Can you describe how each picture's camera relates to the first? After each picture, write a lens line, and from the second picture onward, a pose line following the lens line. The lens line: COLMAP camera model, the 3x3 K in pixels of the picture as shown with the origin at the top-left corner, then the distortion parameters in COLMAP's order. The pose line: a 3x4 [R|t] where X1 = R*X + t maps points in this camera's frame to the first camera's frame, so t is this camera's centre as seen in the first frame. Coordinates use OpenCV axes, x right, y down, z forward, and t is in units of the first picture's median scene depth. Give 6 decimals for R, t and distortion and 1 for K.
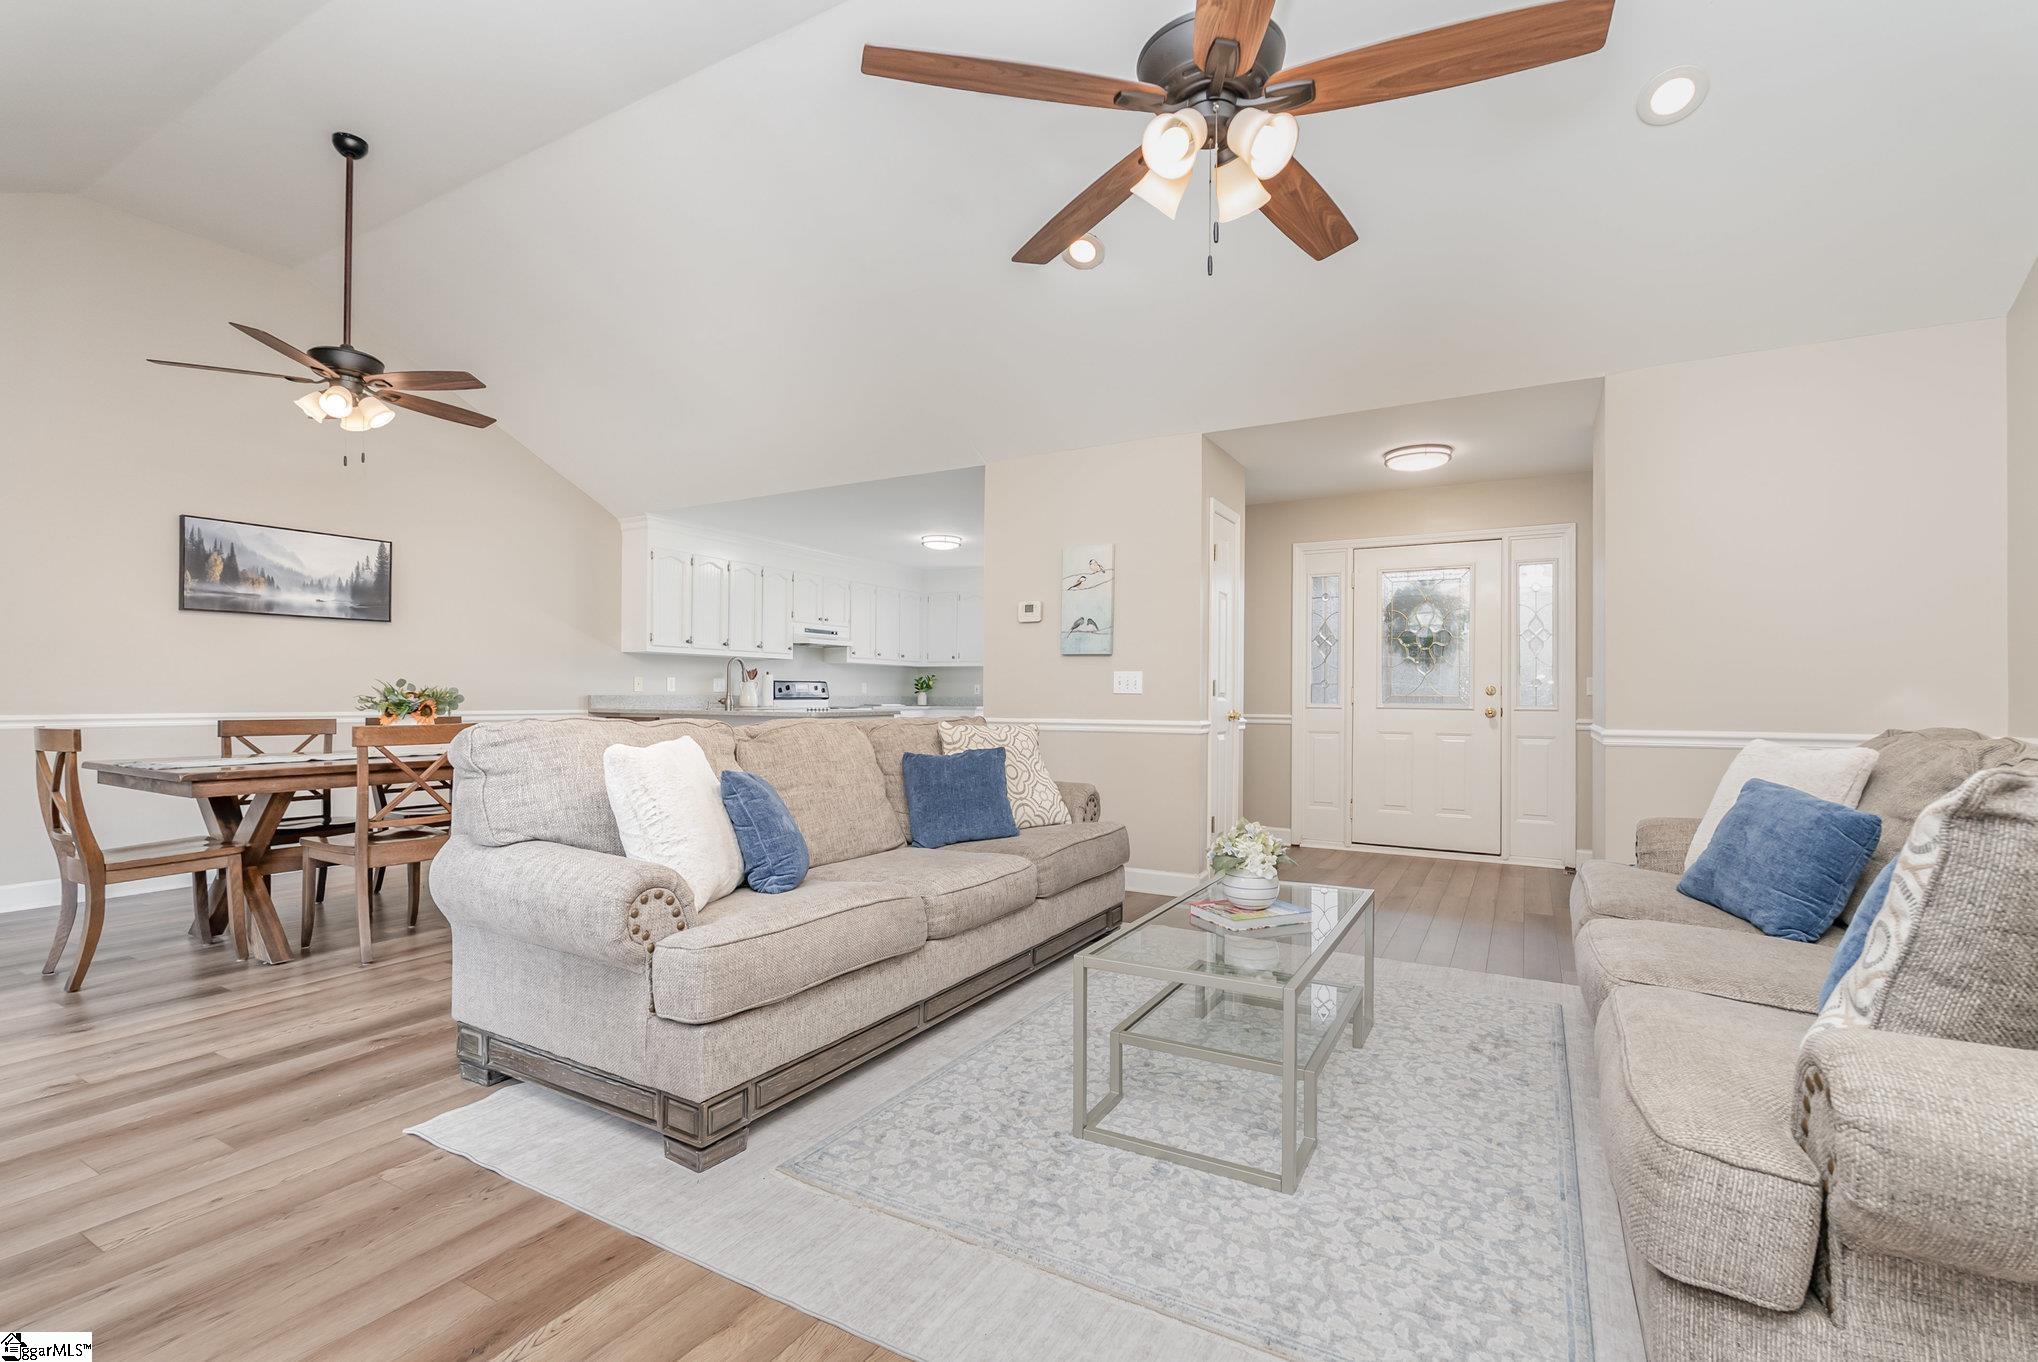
lens RADIAL K [[898.4, 0, 1023.5], [0, 898.4, 684.1], [0, 0, 1]] dist [-0.006935, -0.000414]
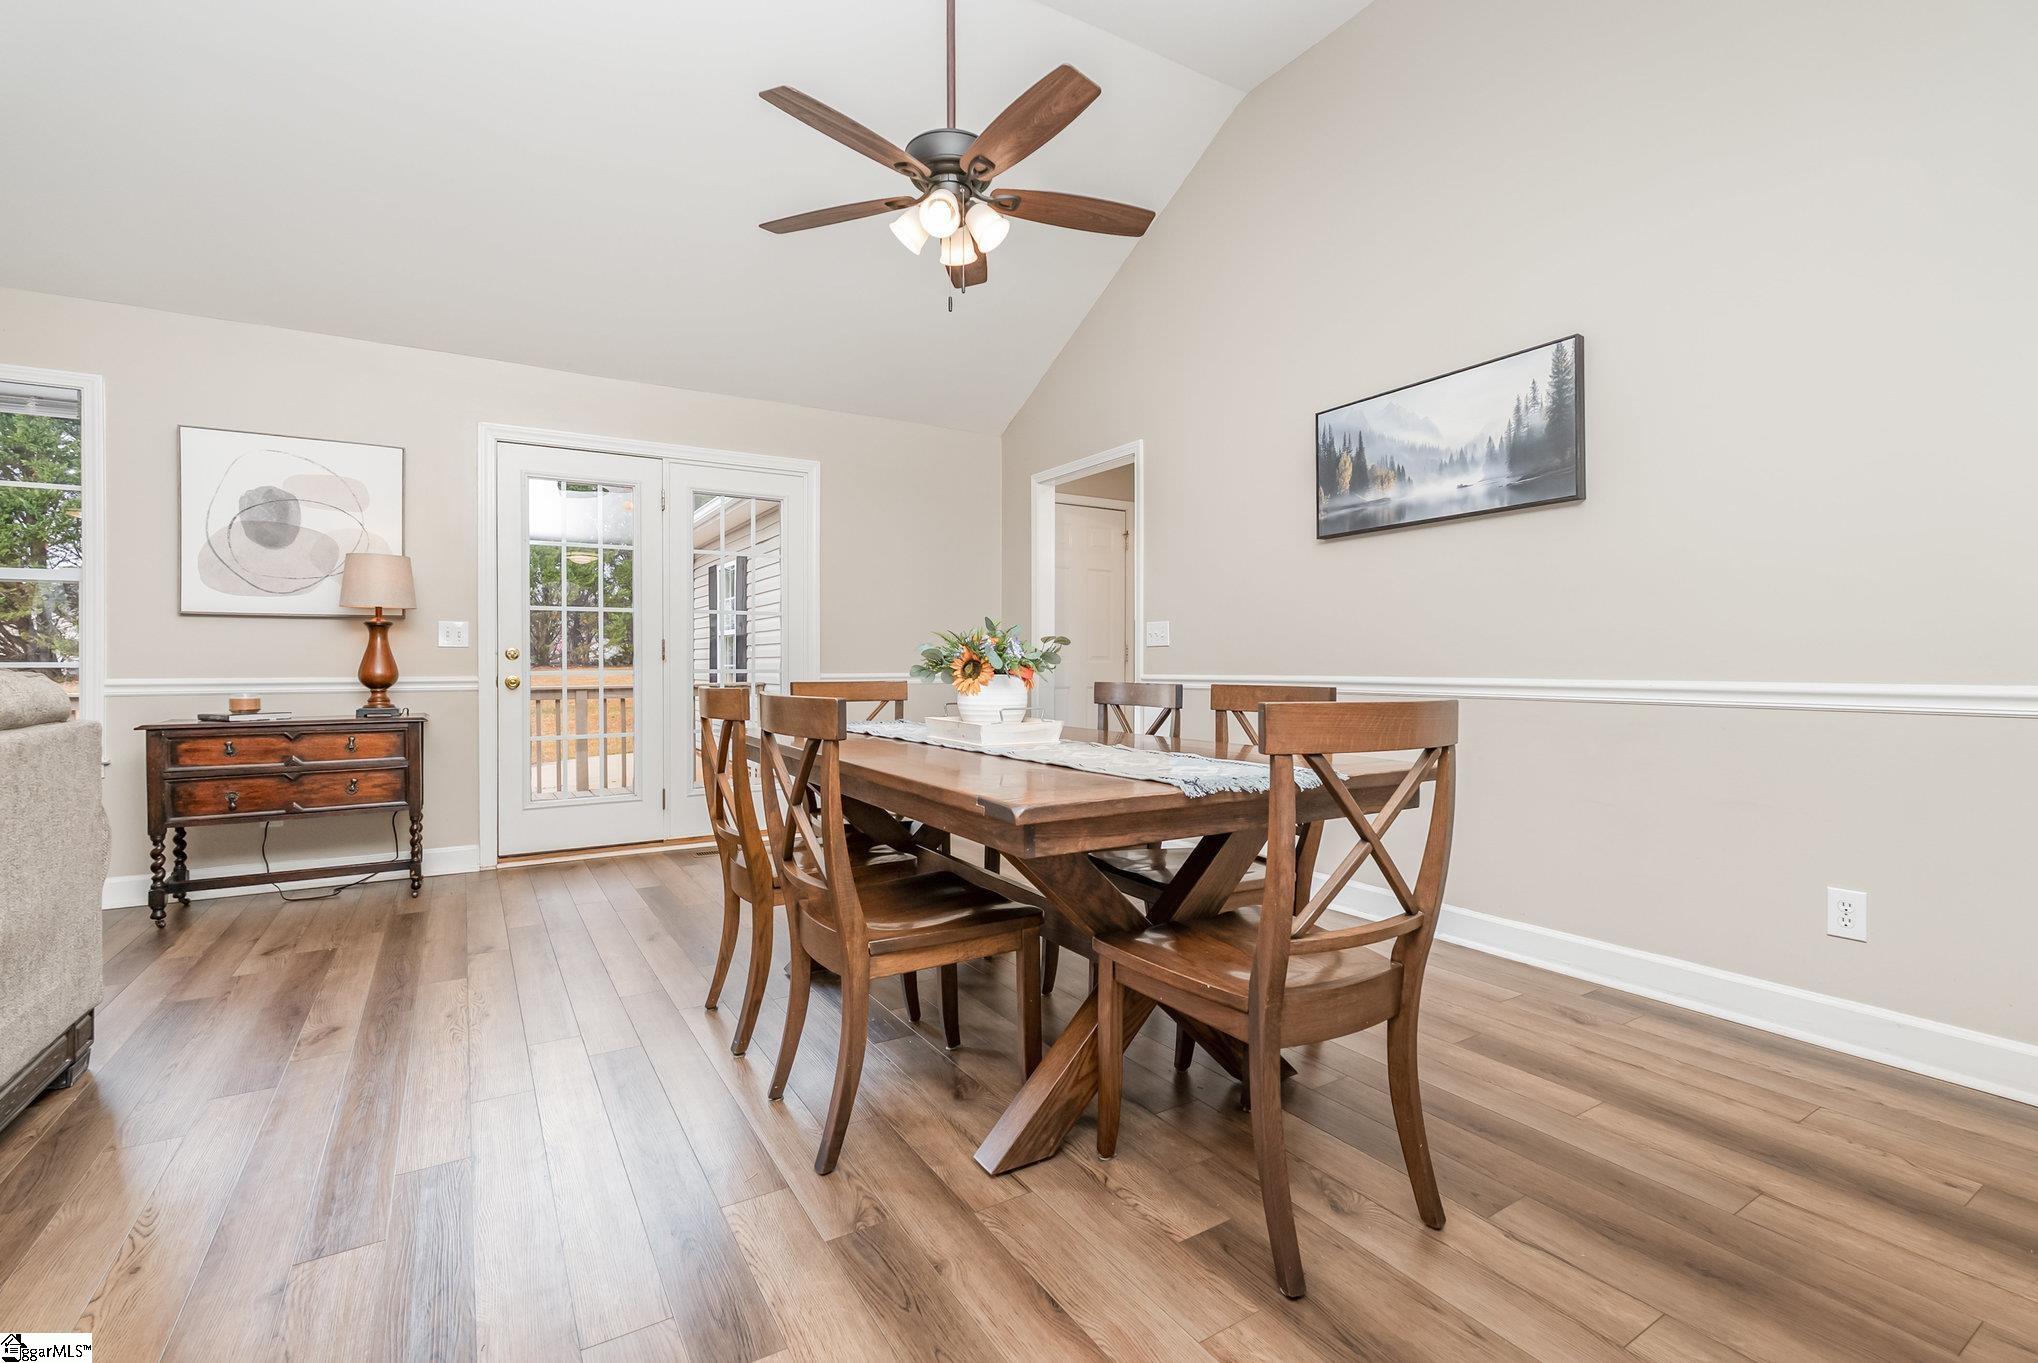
lens RADIAL K [[902.5, 0, 1017.0], [0, 902.5, 665.2], [0, 0, 1]] dist [-0.003096, -0.000803]
pose [[-0.483912, -0.001985, -0.875114, -0.135396], [0.011120, 0.999903, -0.008417, 0.025053], [0.875046, -0.013805, -0.483843, 1.041846]]
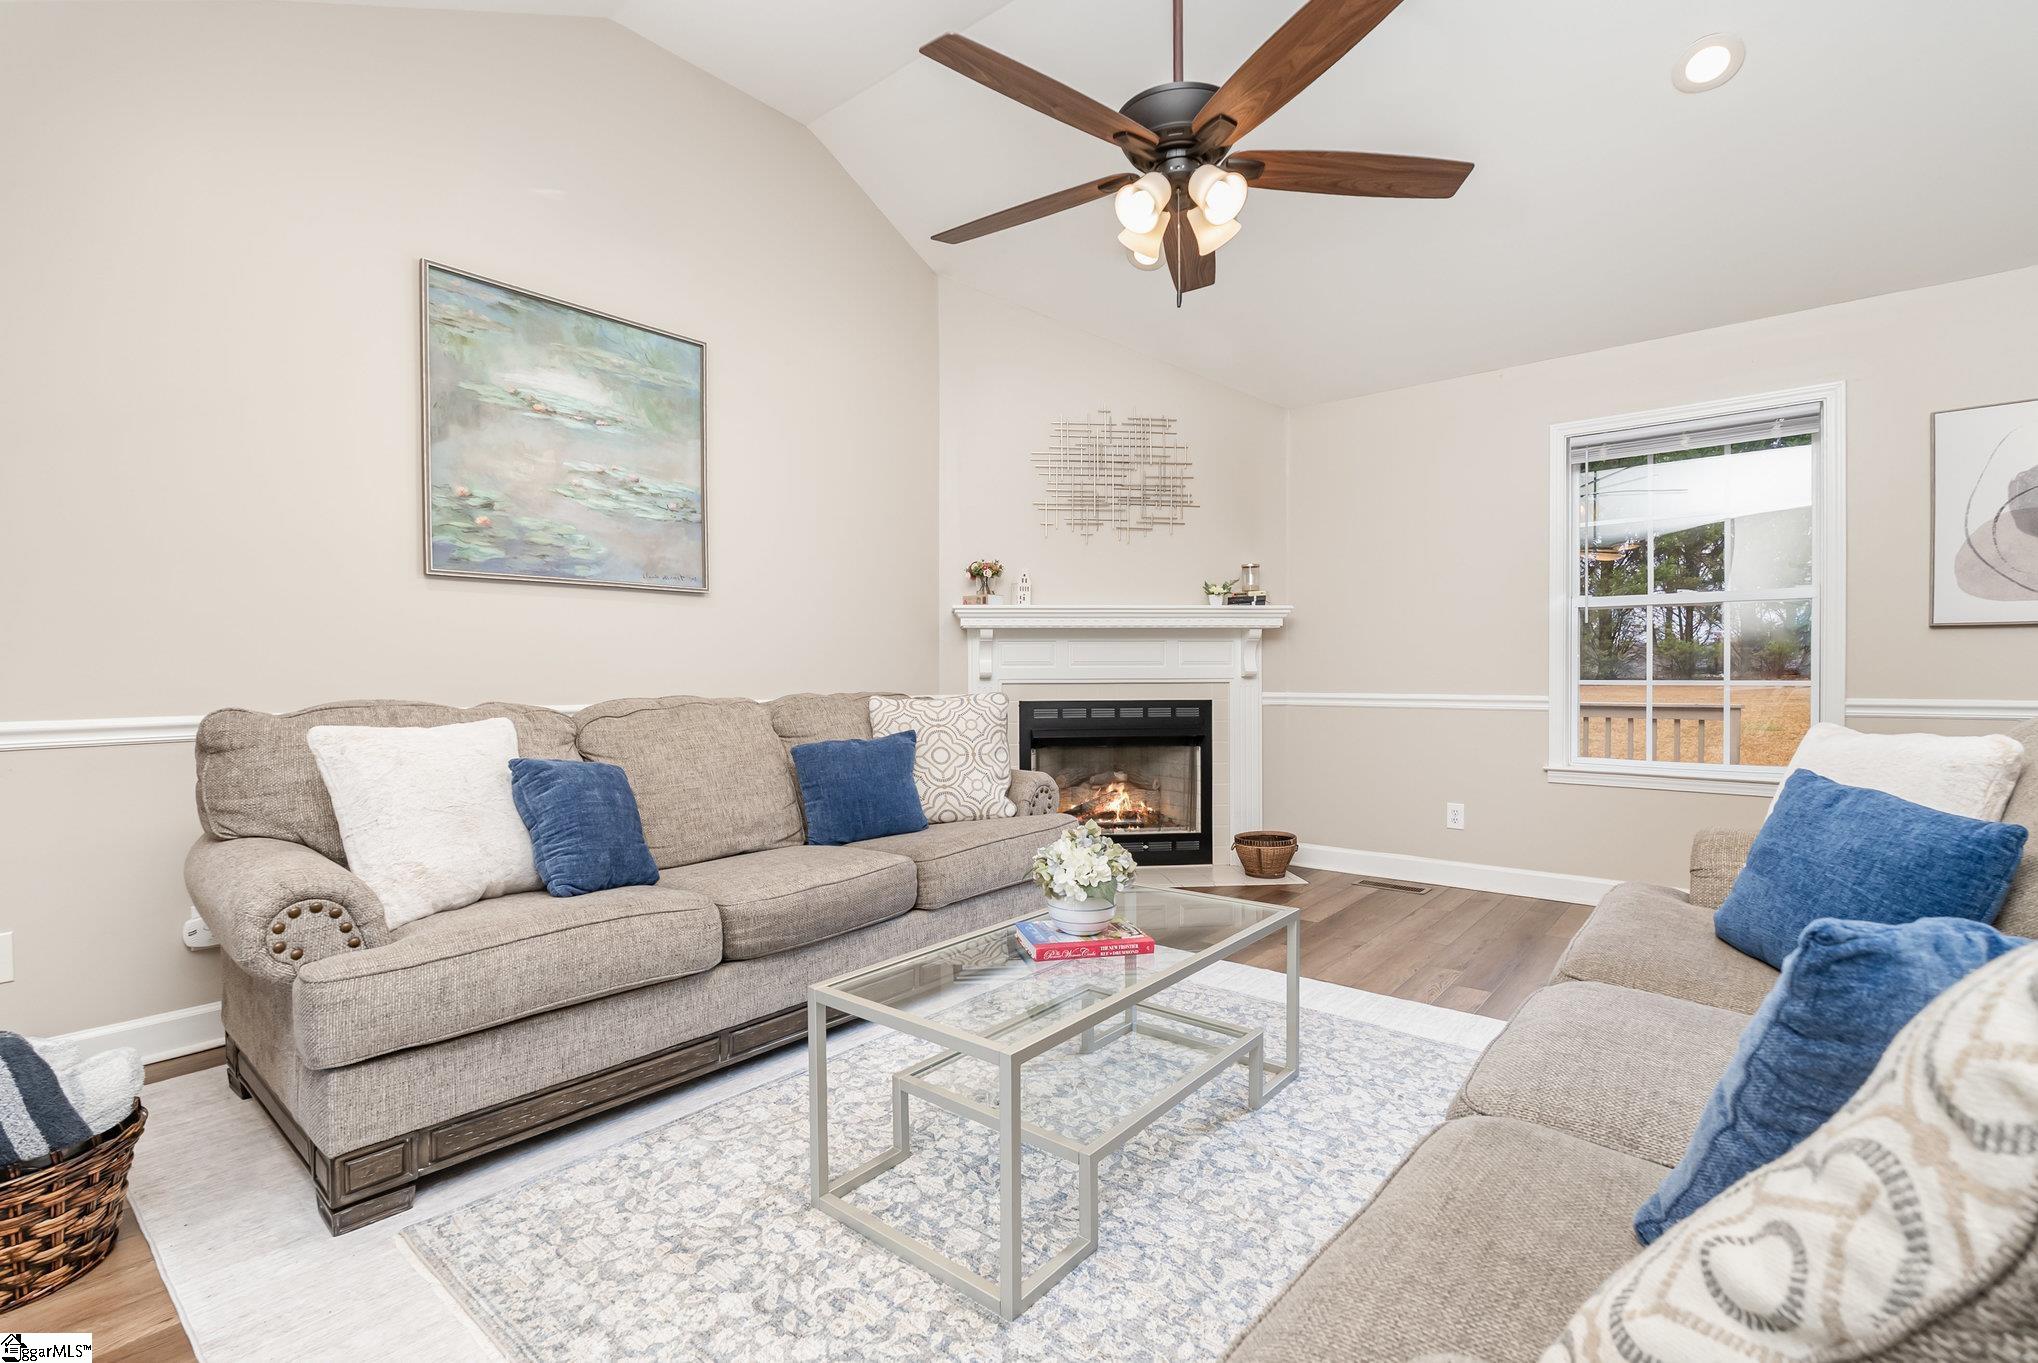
lens RADIAL K [[917.9, 0, 1022.0], [0, 917.9, 680.8], [0, 0, 1]] dist [-0.003500, -0.000572]
pose [[-0.984393, -0.001344, 0.175976, 0.077941], [-0.002228, 0.999986, -0.004825, 0.013702], [-0.175968, -0.005142, -0.984383, 0.862684]]
